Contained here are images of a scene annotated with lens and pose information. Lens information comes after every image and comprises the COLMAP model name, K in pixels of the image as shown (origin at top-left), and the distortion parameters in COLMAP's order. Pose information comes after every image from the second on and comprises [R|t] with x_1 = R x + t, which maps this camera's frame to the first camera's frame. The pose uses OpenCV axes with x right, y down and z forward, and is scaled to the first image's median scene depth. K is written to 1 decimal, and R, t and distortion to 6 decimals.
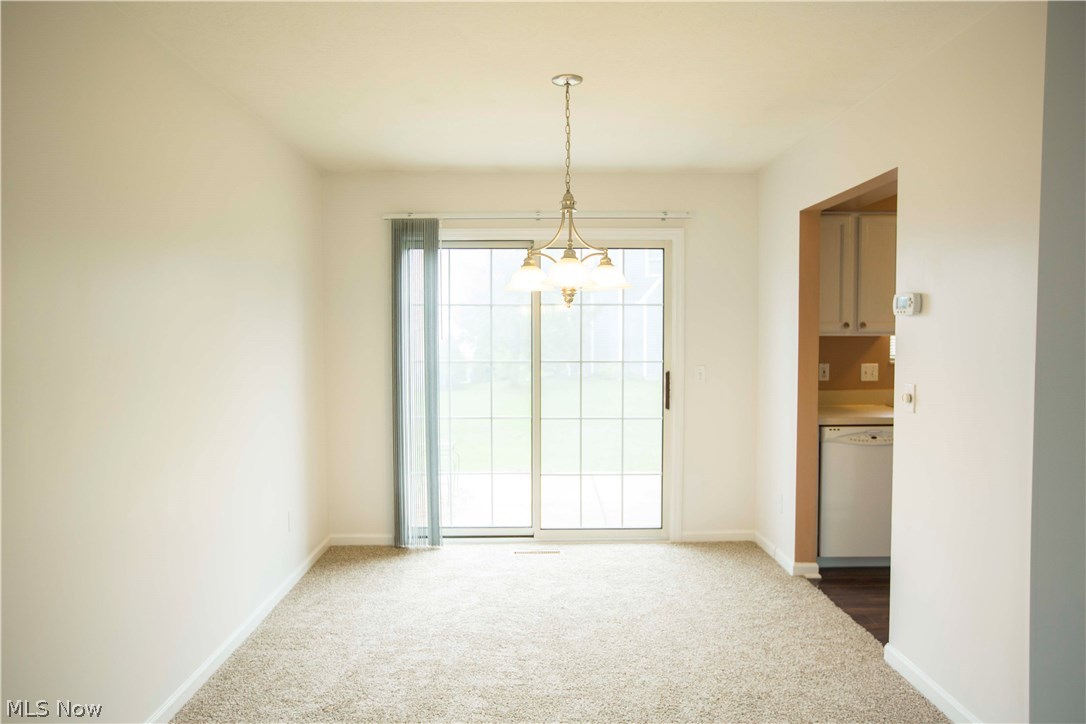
lens RADIAL K [[693.2, 0, 538.7], [0, 693.2, 365.6], [0, 0, 1]] dist [-0.050402, 0.066016]
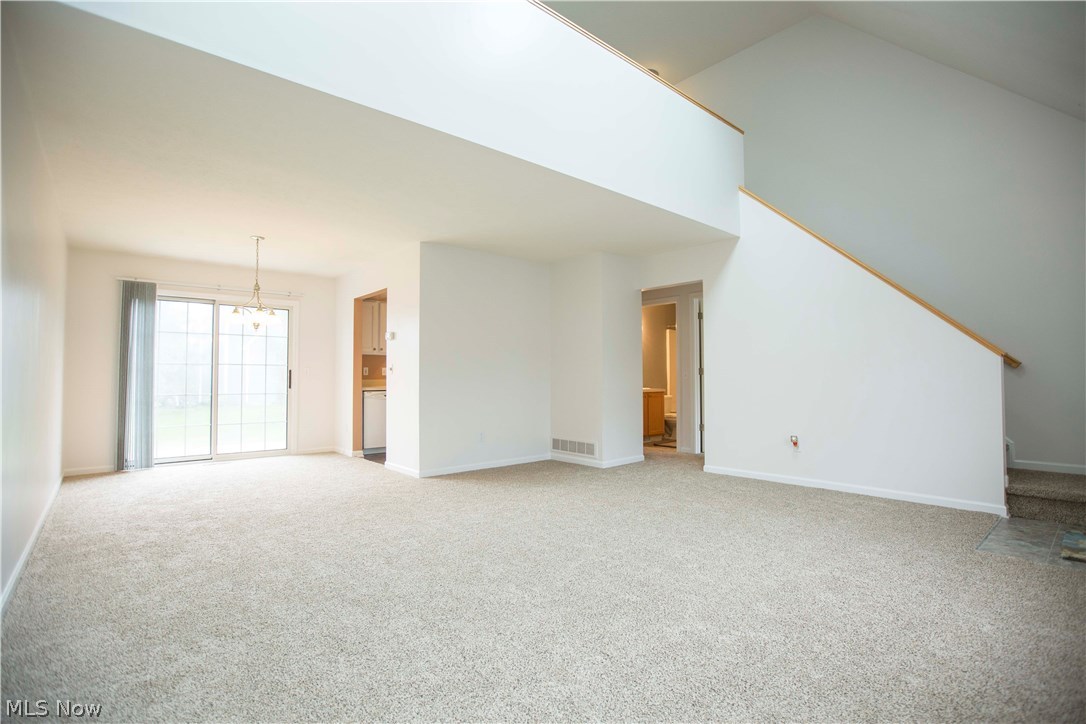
lens RADIAL K [[526.9, 0, 547.4], [0, 526.9, 362.5], [0, 0, 1]] dist [-0.062010, 0.033583]
pose [[0.764490, 0.021773, 0.644268, -0.231487], [0.031709, 0.996949, -0.071318, 0.125767], [-0.643855, 0.074951, 0.761468, -0.685287]]
